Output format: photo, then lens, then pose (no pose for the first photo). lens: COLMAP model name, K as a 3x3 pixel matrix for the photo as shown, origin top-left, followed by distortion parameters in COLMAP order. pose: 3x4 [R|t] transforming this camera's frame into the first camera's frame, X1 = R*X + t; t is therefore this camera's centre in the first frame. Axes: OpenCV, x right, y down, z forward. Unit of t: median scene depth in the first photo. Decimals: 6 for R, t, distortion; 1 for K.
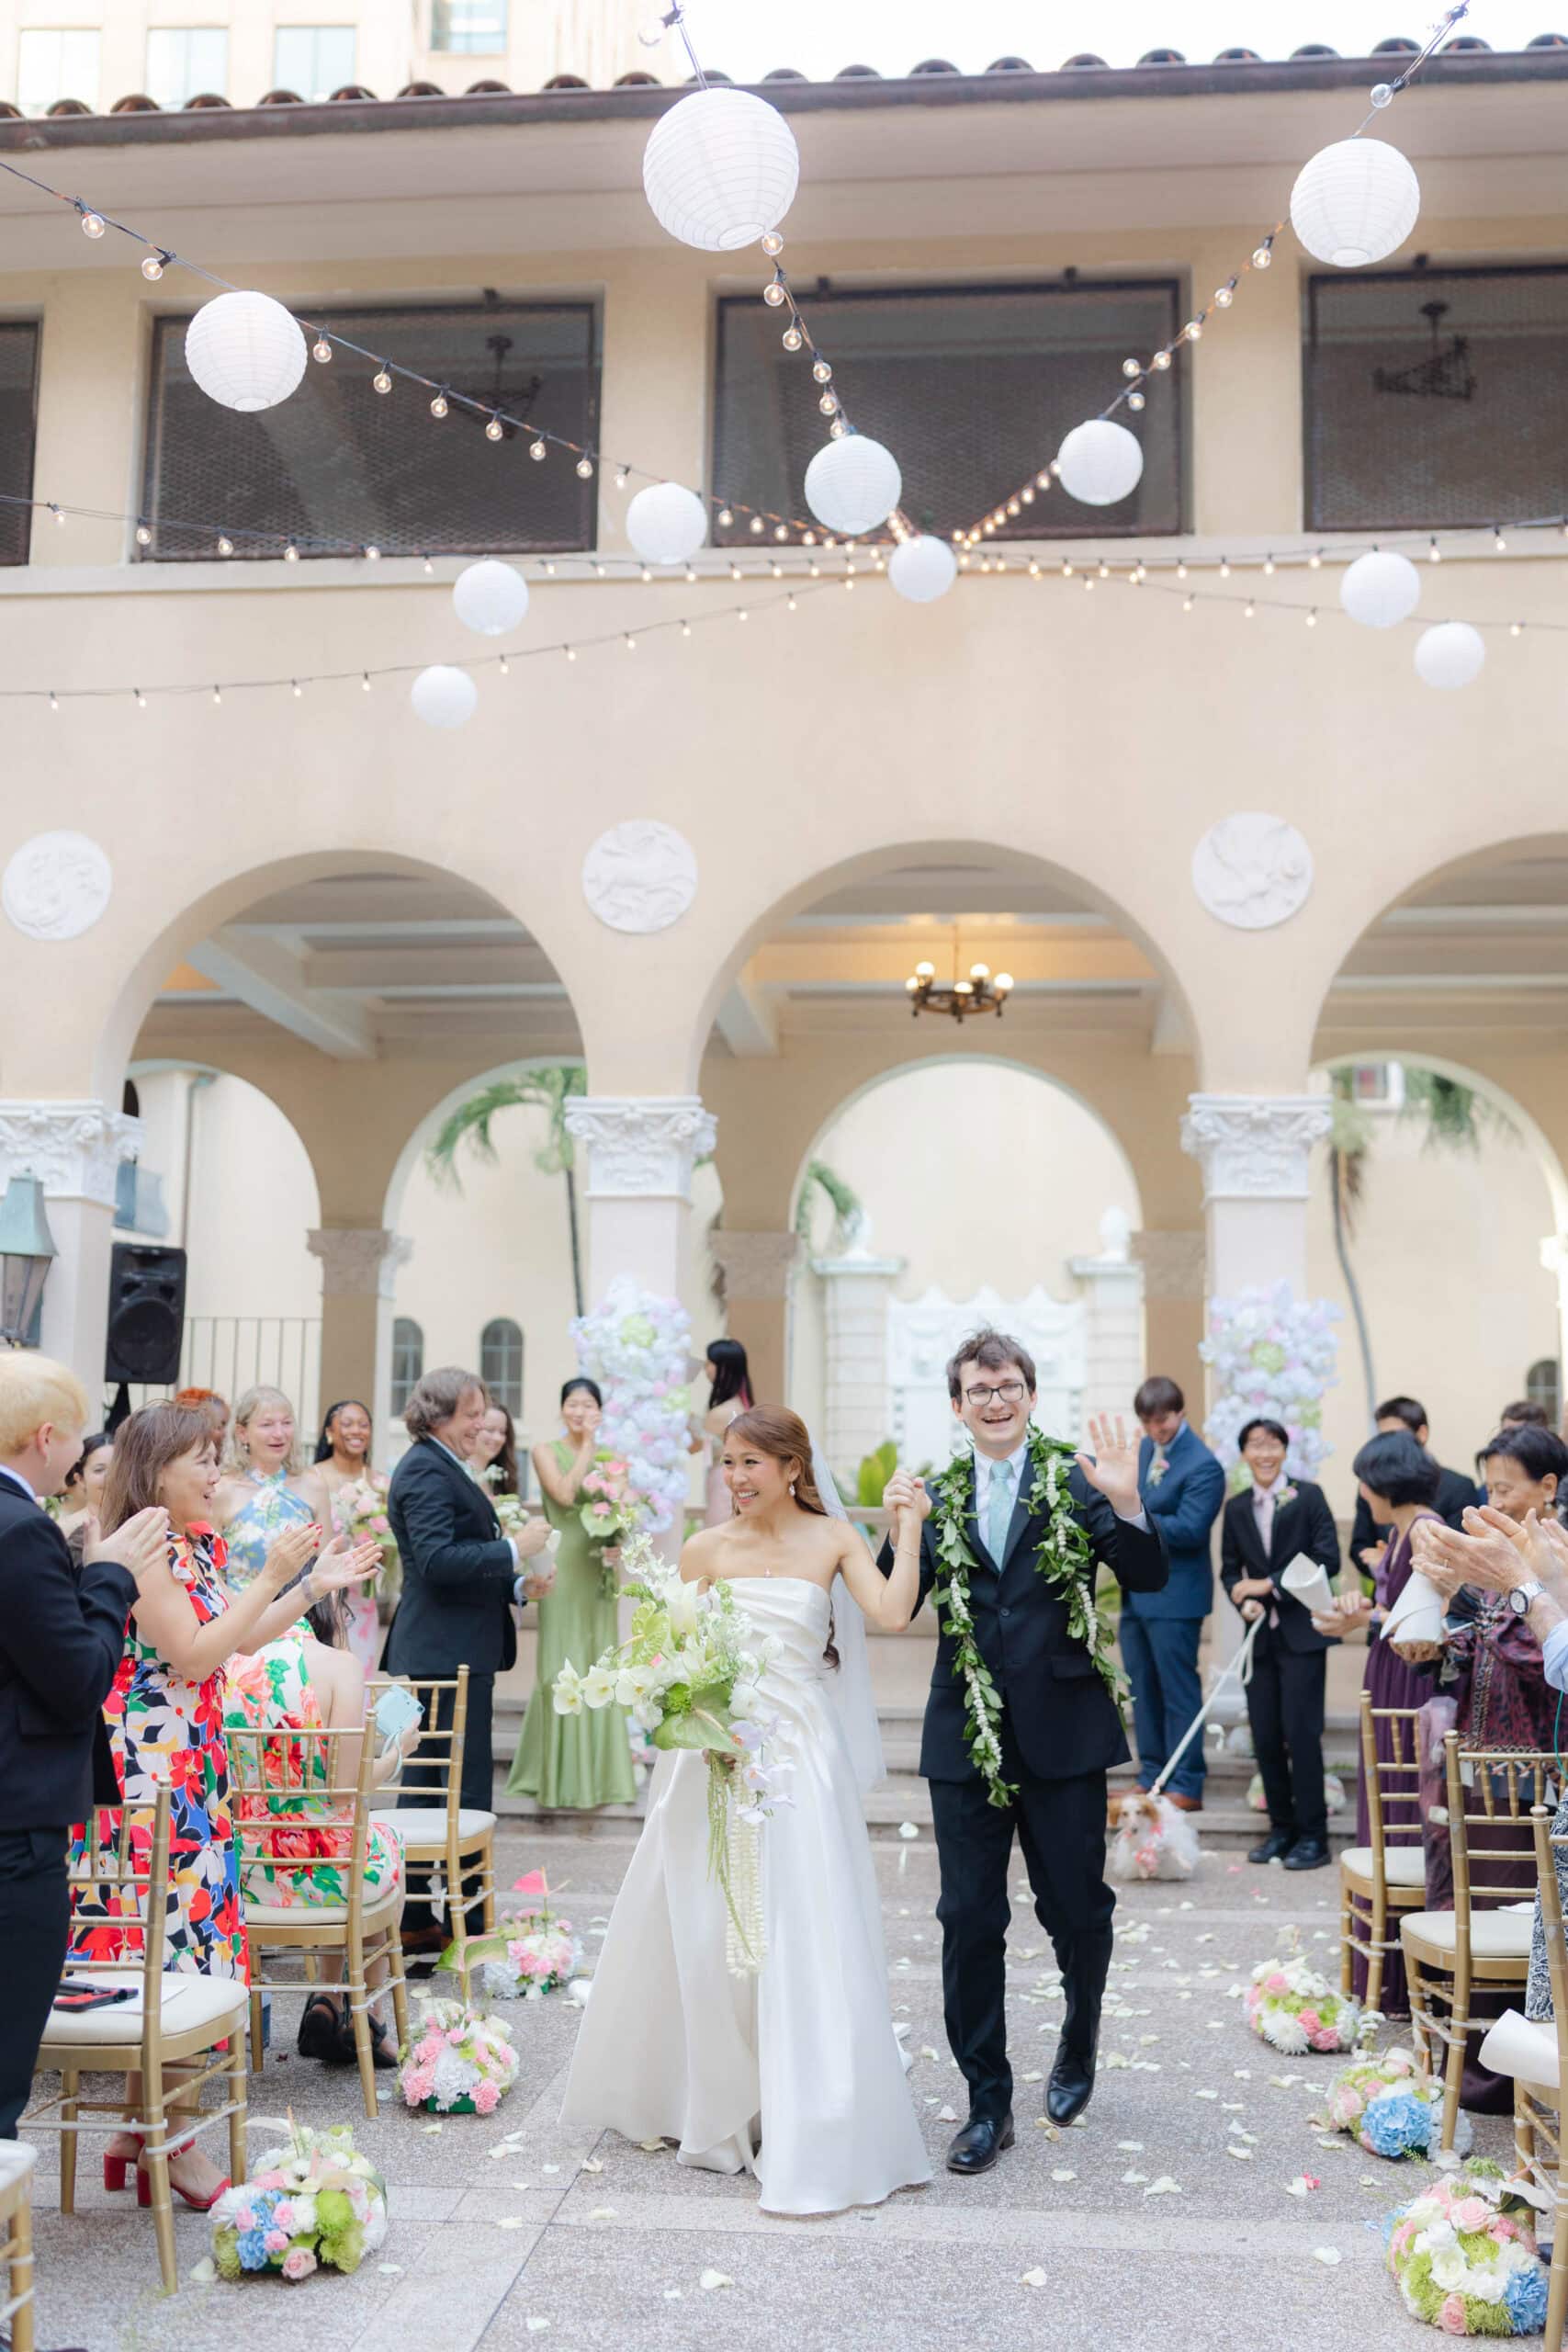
lens RADIAL K [[2351.6, 0, 784.0], [0, 2351.6, 1176.0], [0, 0, 1]] dist [-0.013807, -0.003620]
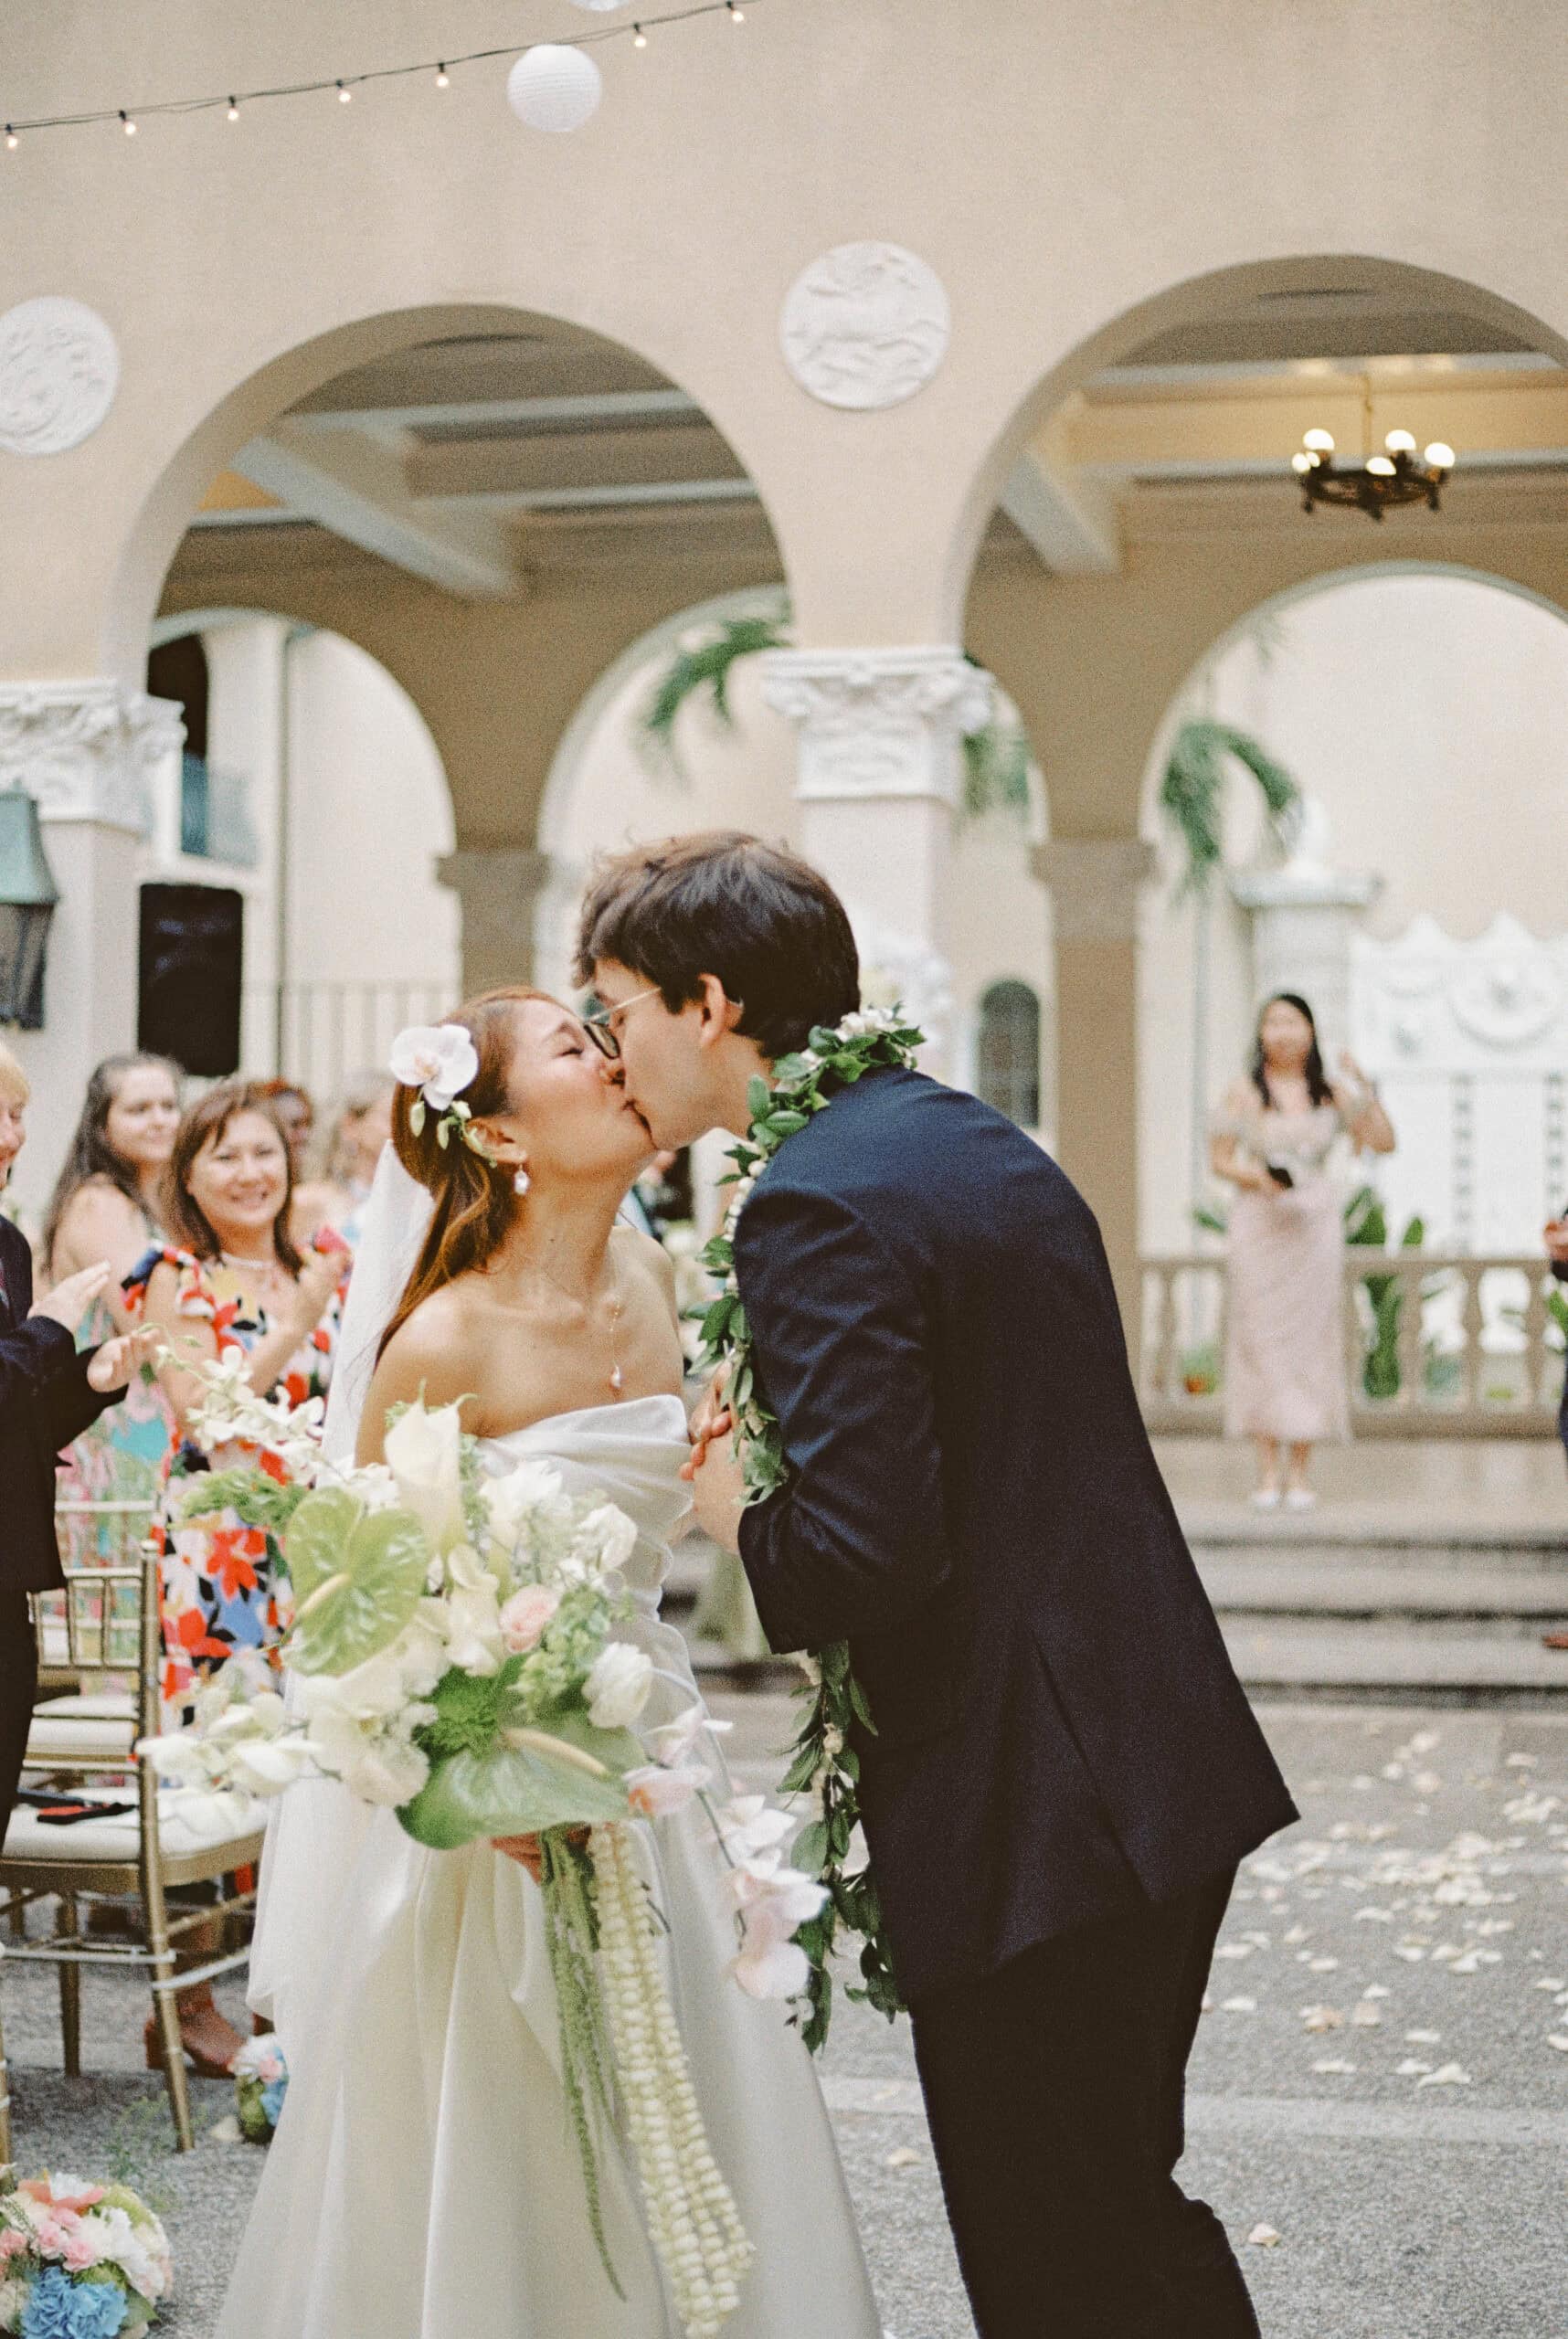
lens RADIAL K [[3792.5, 0, 784.0], [0, 3792.5, 1169.5], [0, 0, 1]] dist [-0.156735, 0.080667]
pose [[0.991385, -0.013068, -0.130326, 0.053918], [0.027352, 0.993728, 0.108425, -0.003085], [0.128091, -0.111056, 0.985525, -0.103980]]
